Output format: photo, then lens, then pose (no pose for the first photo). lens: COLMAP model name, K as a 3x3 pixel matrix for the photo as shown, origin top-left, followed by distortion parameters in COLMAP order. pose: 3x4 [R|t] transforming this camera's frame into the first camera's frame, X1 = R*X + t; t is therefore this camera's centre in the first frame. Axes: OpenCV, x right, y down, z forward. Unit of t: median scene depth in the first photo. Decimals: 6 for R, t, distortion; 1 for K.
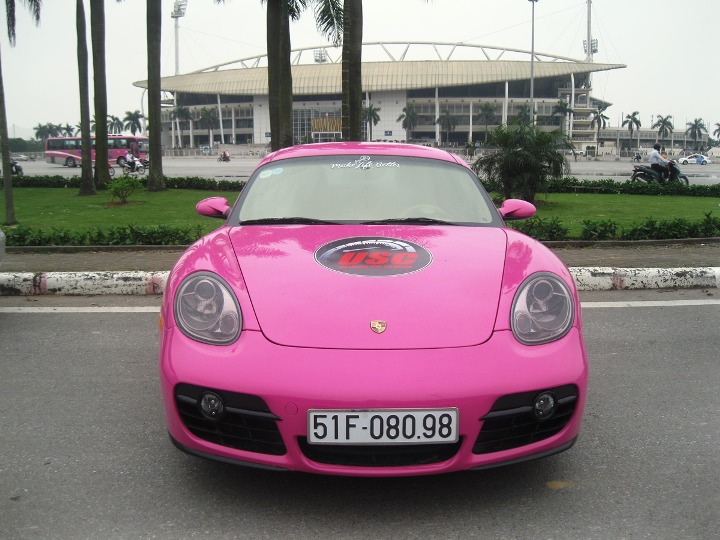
lens RADIAL K [[772.4, 0, 359.1], [0, 772.4, 267.7], [0, 0, 1]] dist [-0.102742, 0.000000]
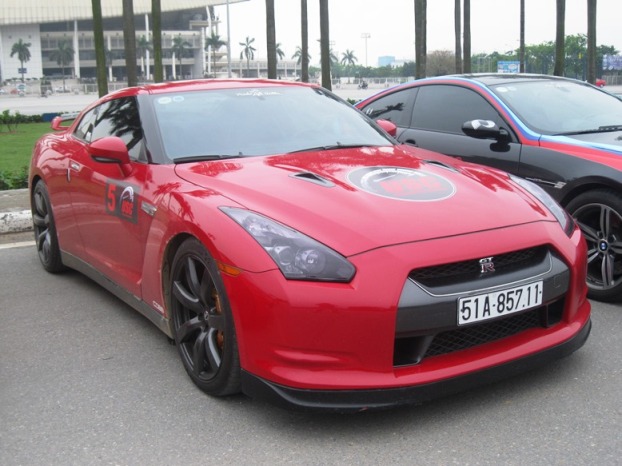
lens RADIAL K [[801.8, 0, 311.2], [0, 801.8, 234.3], [0, 0, 1]] dist [-0.123497, 0.000000]
pose [[0.870602, -0.109199, 0.479716, -0.141521], [0.092928, 0.994004, 0.057619, -0.000637], [-0.483132, -0.005584, 0.875530, 0.005682]]
